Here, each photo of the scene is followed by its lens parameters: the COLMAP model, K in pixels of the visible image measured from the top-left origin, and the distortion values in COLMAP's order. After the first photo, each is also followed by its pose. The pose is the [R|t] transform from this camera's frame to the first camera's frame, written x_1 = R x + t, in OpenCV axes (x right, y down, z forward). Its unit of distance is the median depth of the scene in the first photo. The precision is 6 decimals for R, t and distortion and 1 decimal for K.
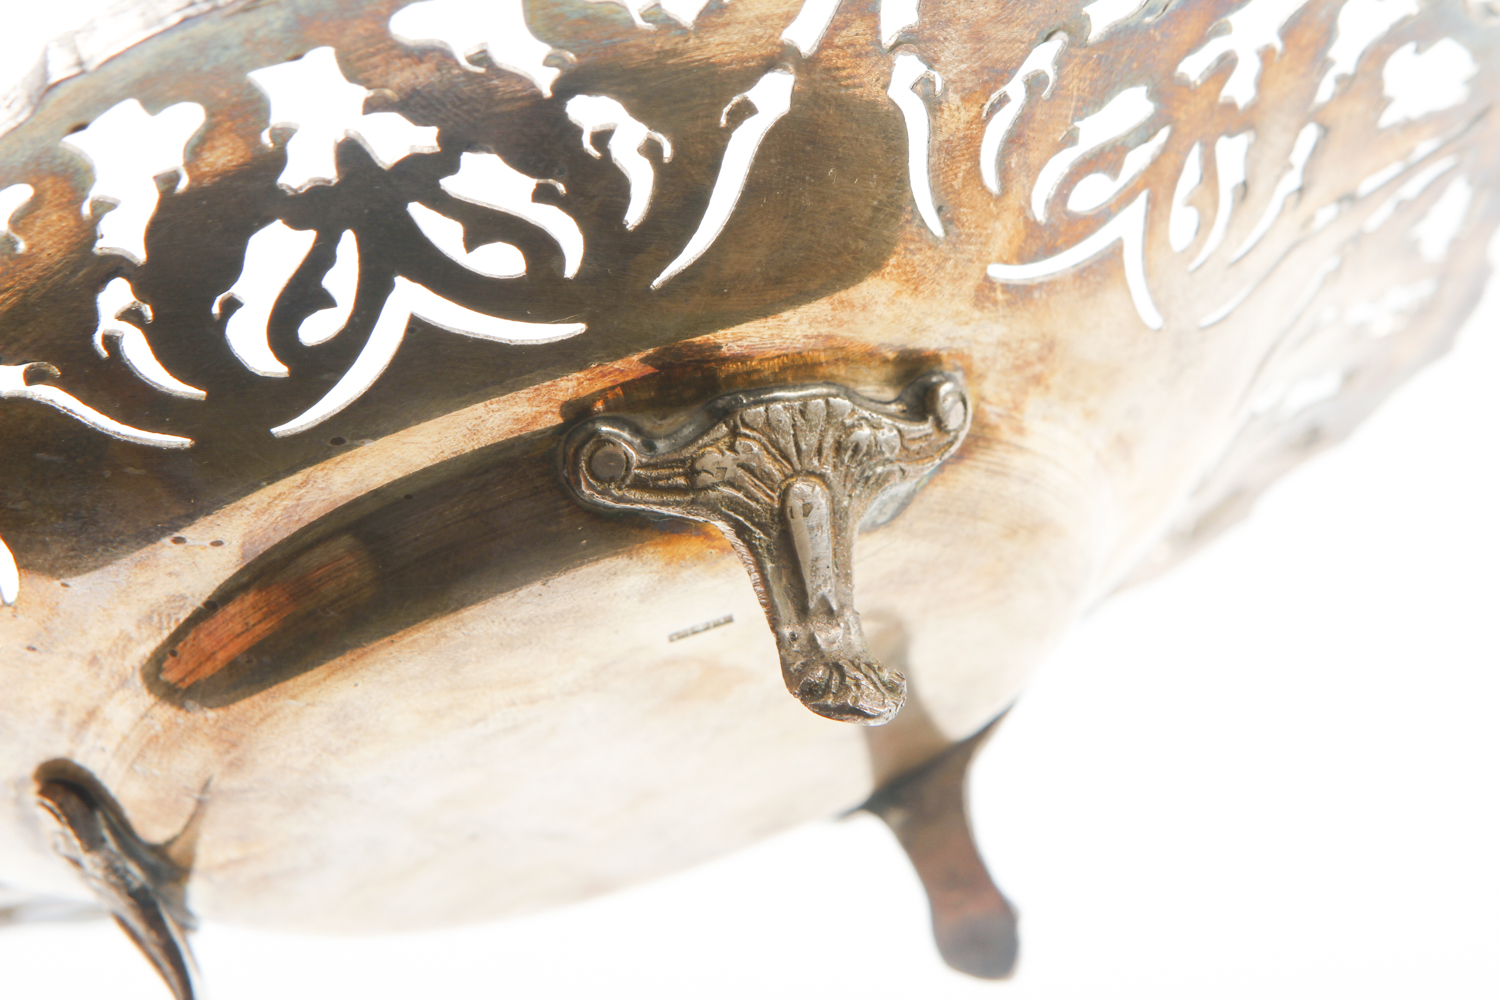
lens RADIAL K [[5035.6, 0, 752.2], [0, 5035.6, 538.6], [0, 0, 1]] dist [0.504012, -0.881615]
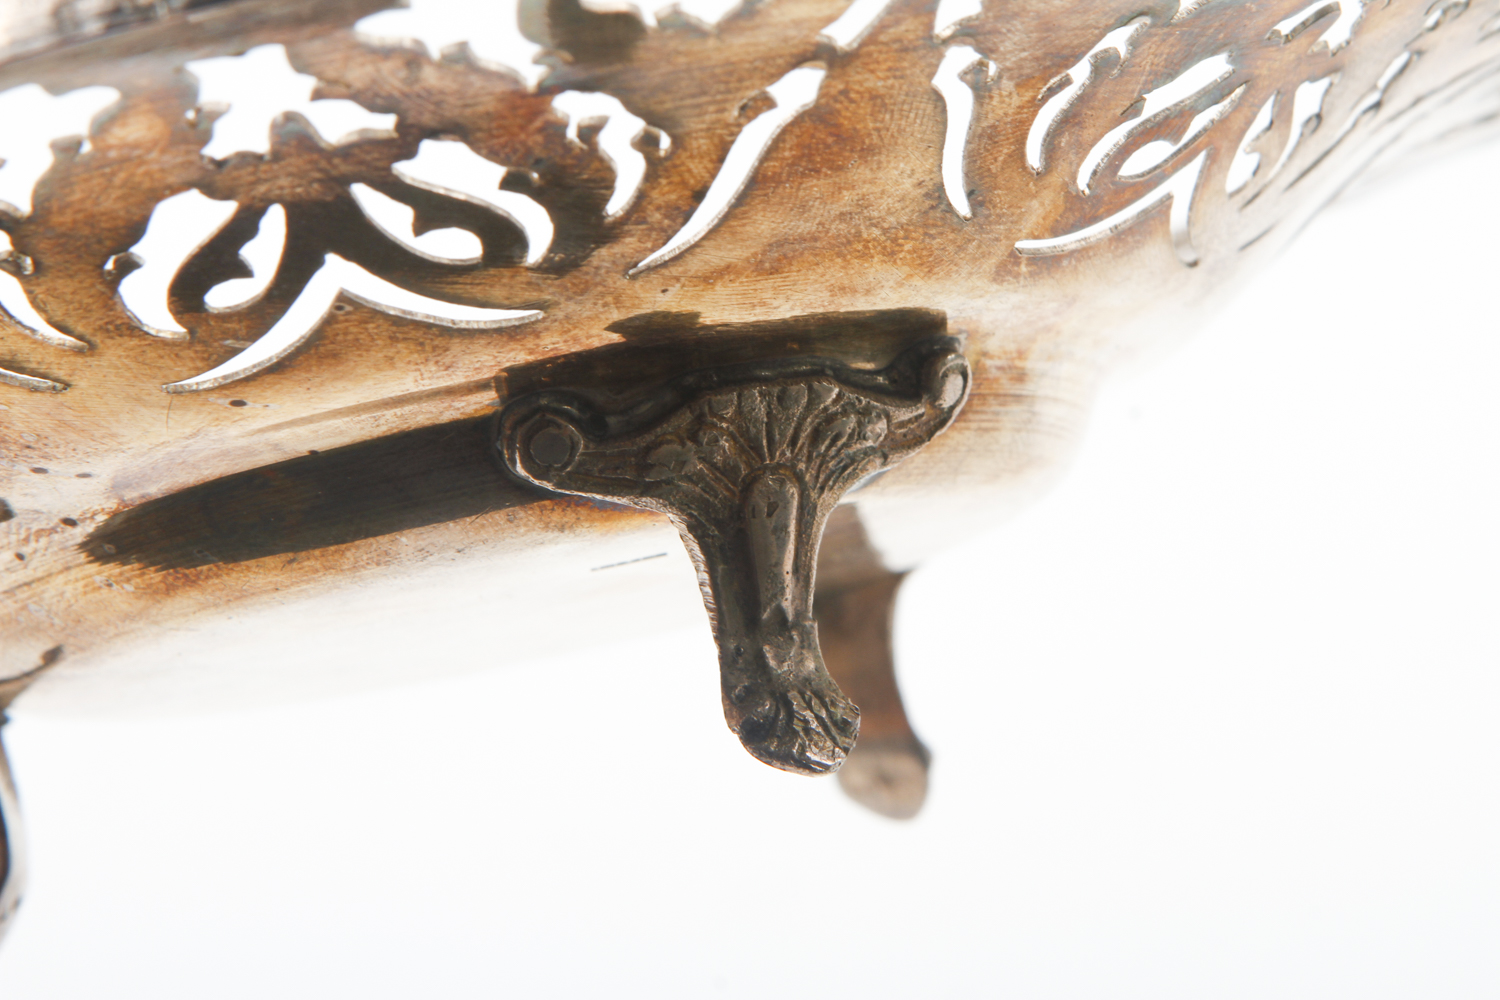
lens RADIAL K [[5035.6, 0, 752.2], [0, 5035.6, 538.6], [0, 0, 1]] dist [0.504012, -0.881615]
pose [[0.991787, 0.108635, 0.067506, -0.050541], [-0.123582, 0.949944, 0.286938, -0.249923], [-0.032955, -0.292924, 0.955568, 0.172619]]
